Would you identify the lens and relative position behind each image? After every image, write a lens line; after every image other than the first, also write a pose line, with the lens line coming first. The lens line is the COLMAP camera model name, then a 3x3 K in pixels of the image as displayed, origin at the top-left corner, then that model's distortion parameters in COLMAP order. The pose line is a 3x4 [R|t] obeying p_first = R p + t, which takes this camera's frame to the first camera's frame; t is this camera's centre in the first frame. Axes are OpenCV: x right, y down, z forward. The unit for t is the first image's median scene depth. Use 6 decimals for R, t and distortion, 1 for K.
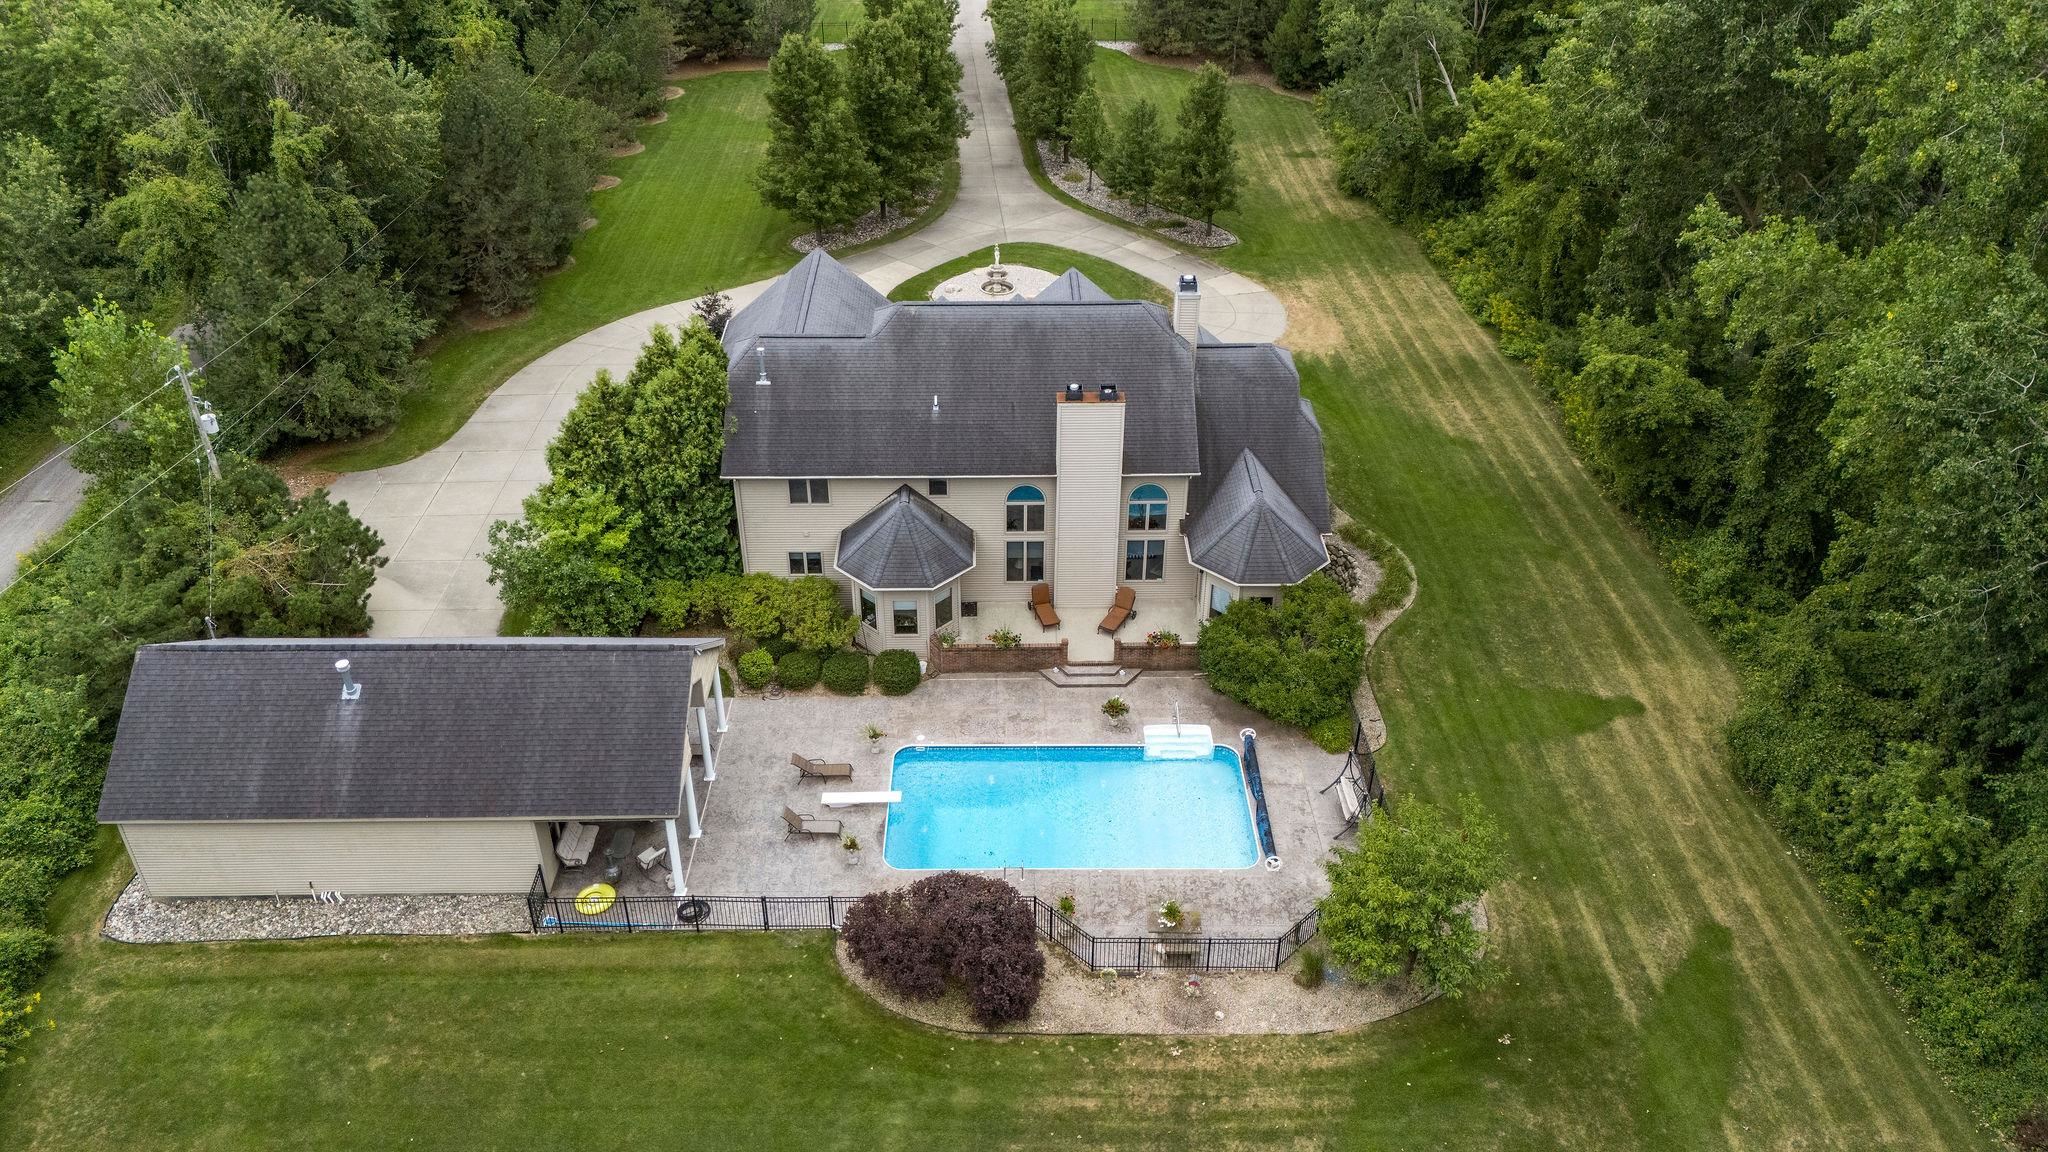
lens RADIAL K [[1515.6, 0, 1030.1], [0, 1515.6, 561.7], [0, 0, 1]] dist [0.070748, -0.074407]
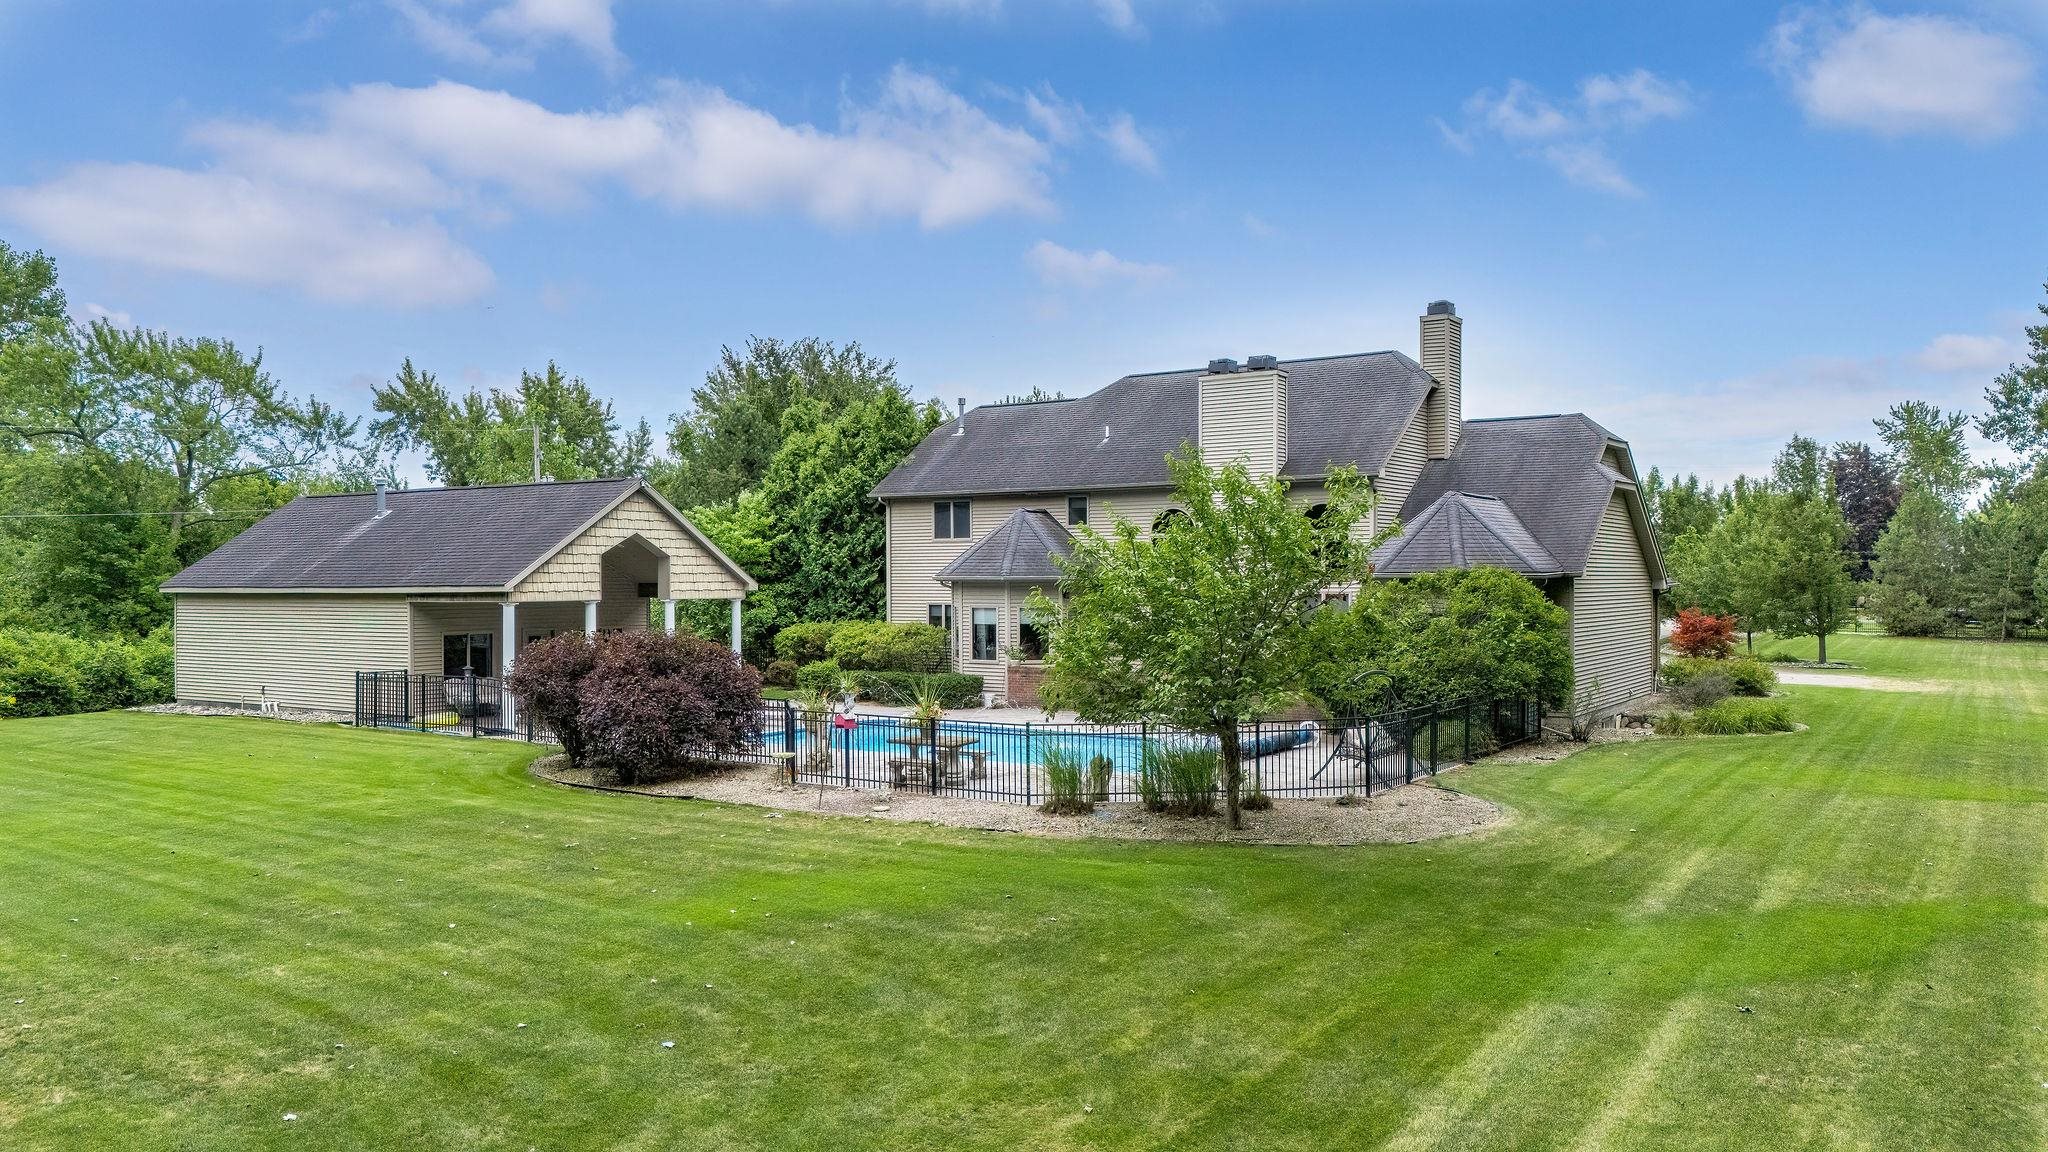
lens RADIAL K [[1493.1, 0, 1024.0], [0, 1493.1, 576.0], [0, 0, 1]] dist [0.155763, -0.000705]
pose [[0.824555, -0.010414, -0.565686, 0.375925], [-0.303358, 0.835827, -0.457567, 0.361839], [0.477581, 0.548894, 0.686026, 0.446145]]
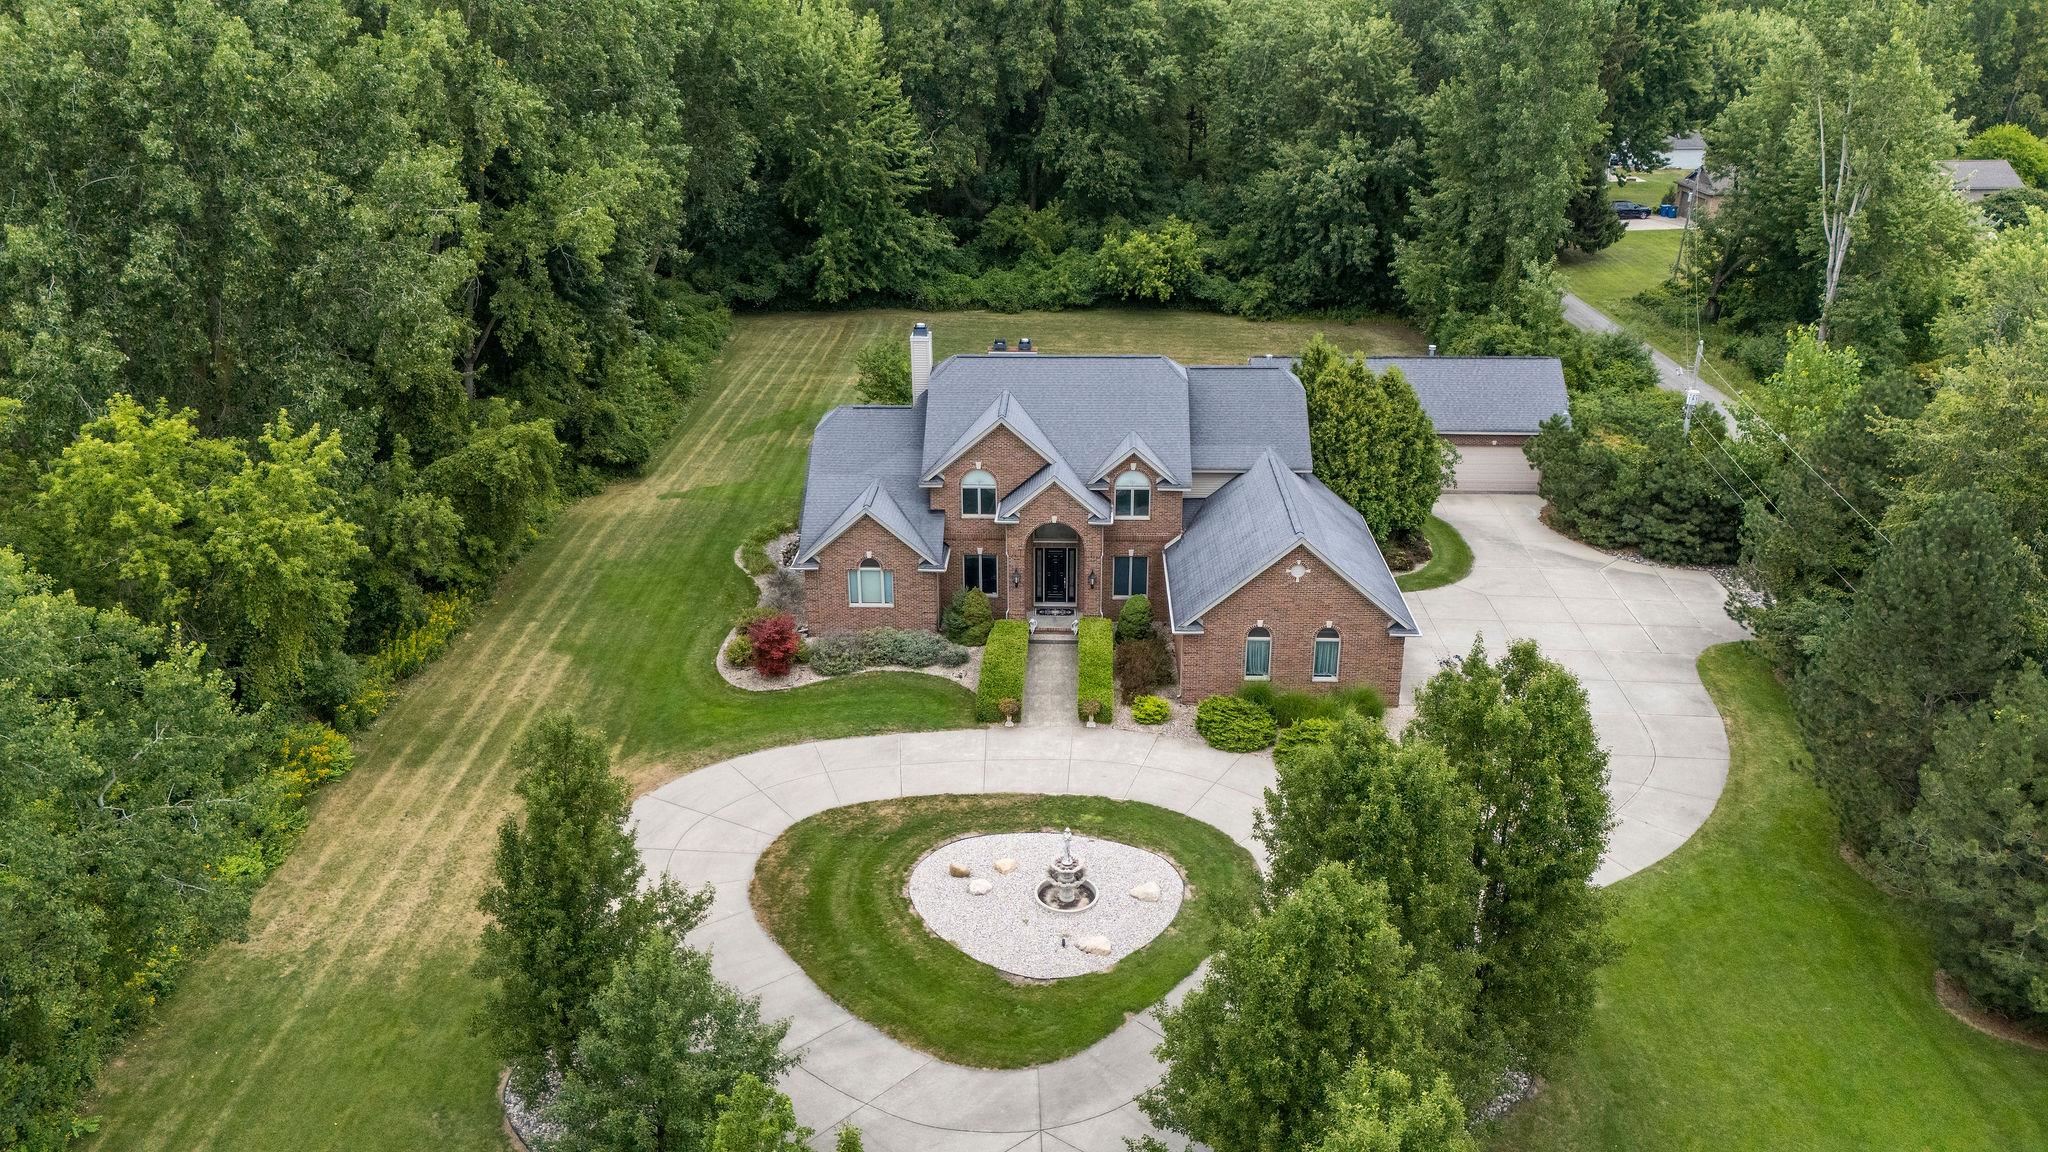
lens RADIAL K [[1505.7, 0, 1024.0], [0, 1505.7, 576.0], [0, 0, 1]] dist [0.066497, -0.068081]
pose [[-0.997928, -0.021143, 0.060764, -0.055782], [0.038351, 0.562829, 0.825683, -1.075367], [-0.051657, 0.826303, -0.560852, 1.867798]]
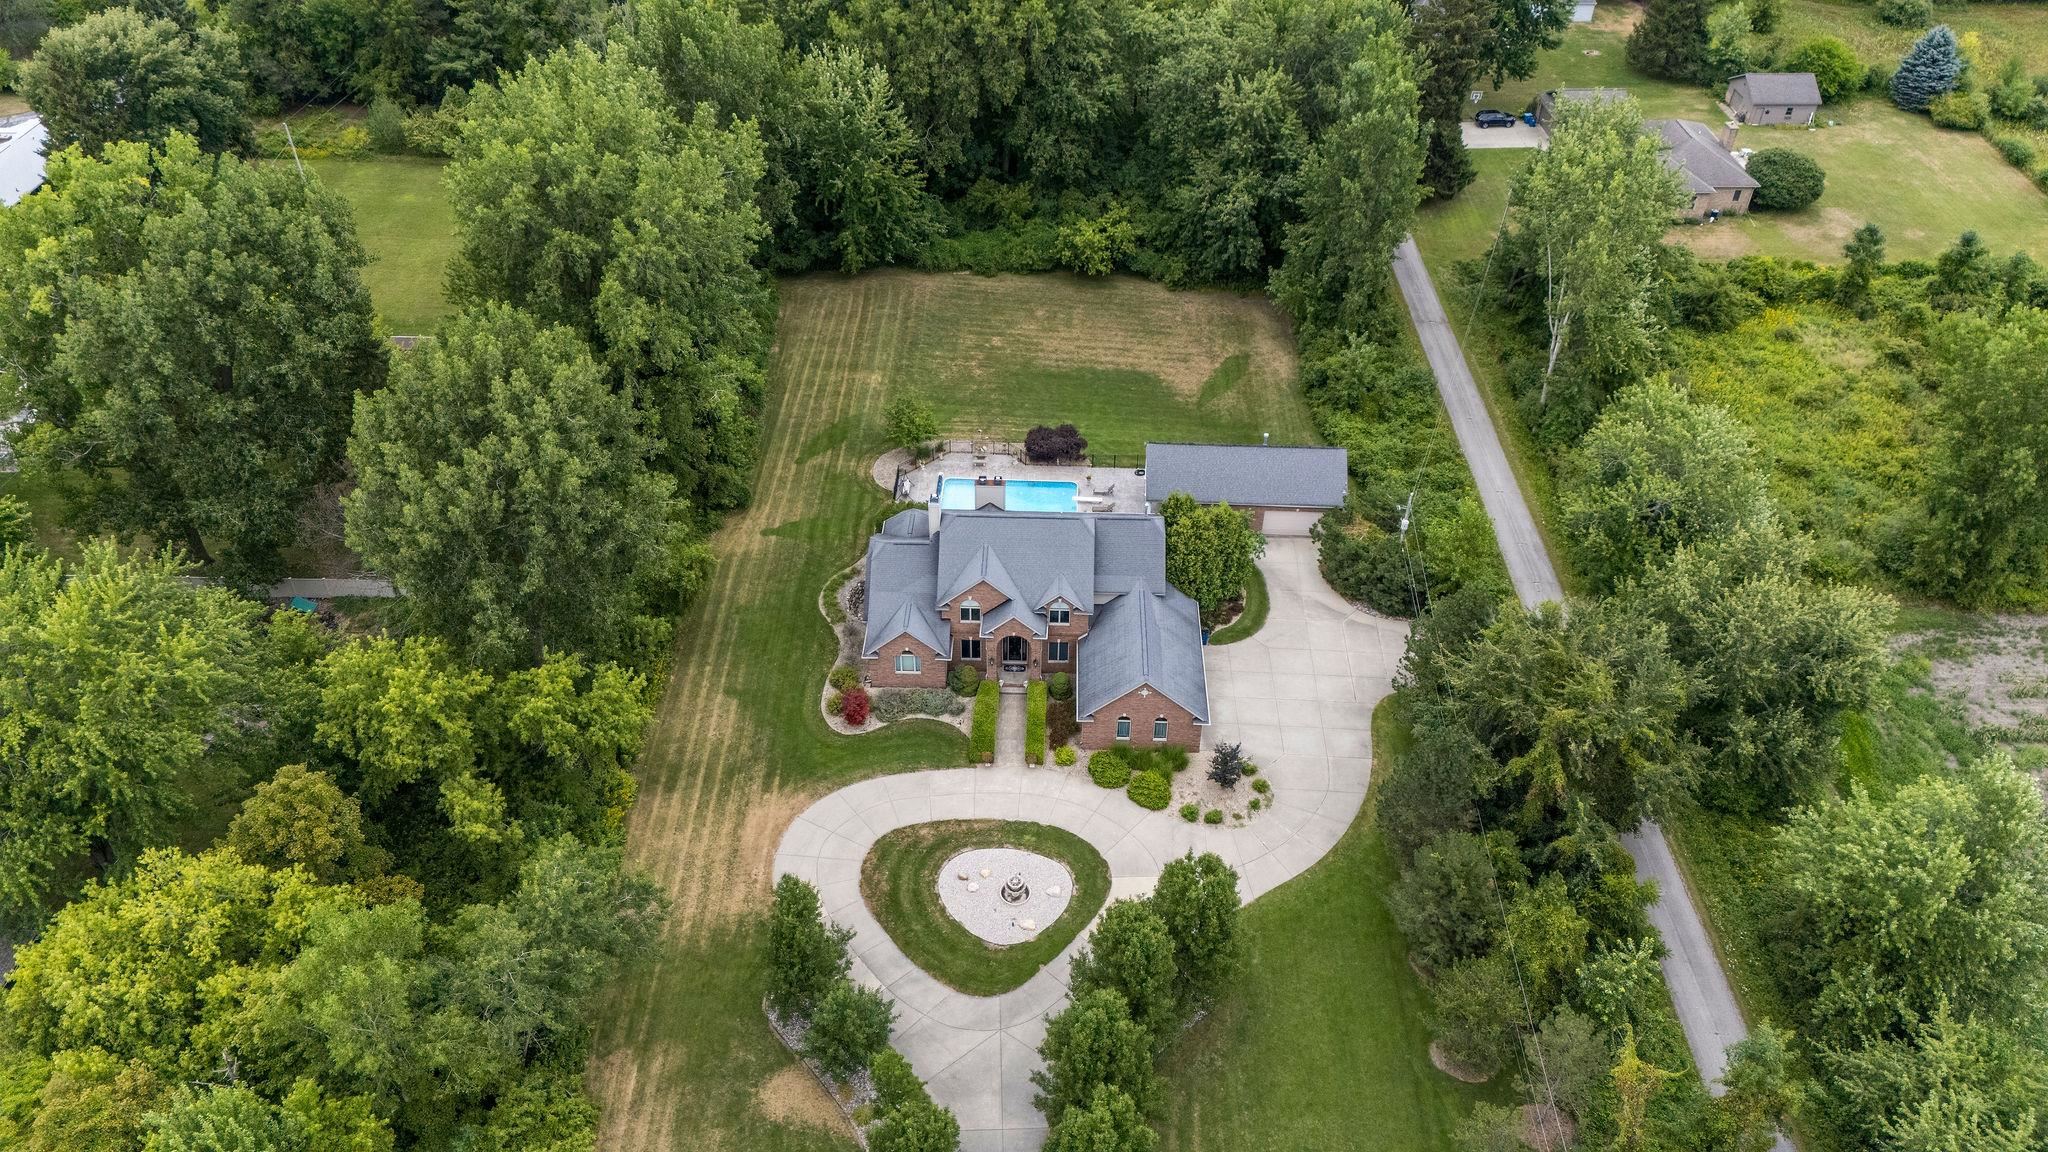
lens RADIAL K [[1445.8, 0, 1024.0], [0, 1445.8, 576.0], [0, 0, 1]] dist [0.062862, -0.068710]
pose [[-0.998448, -0.041782, 0.036830, -0.088124], [0.022241, 0.307161, 0.951398, -1.972603], [-0.051064, 0.950740, -0.305755, 1.703233]]
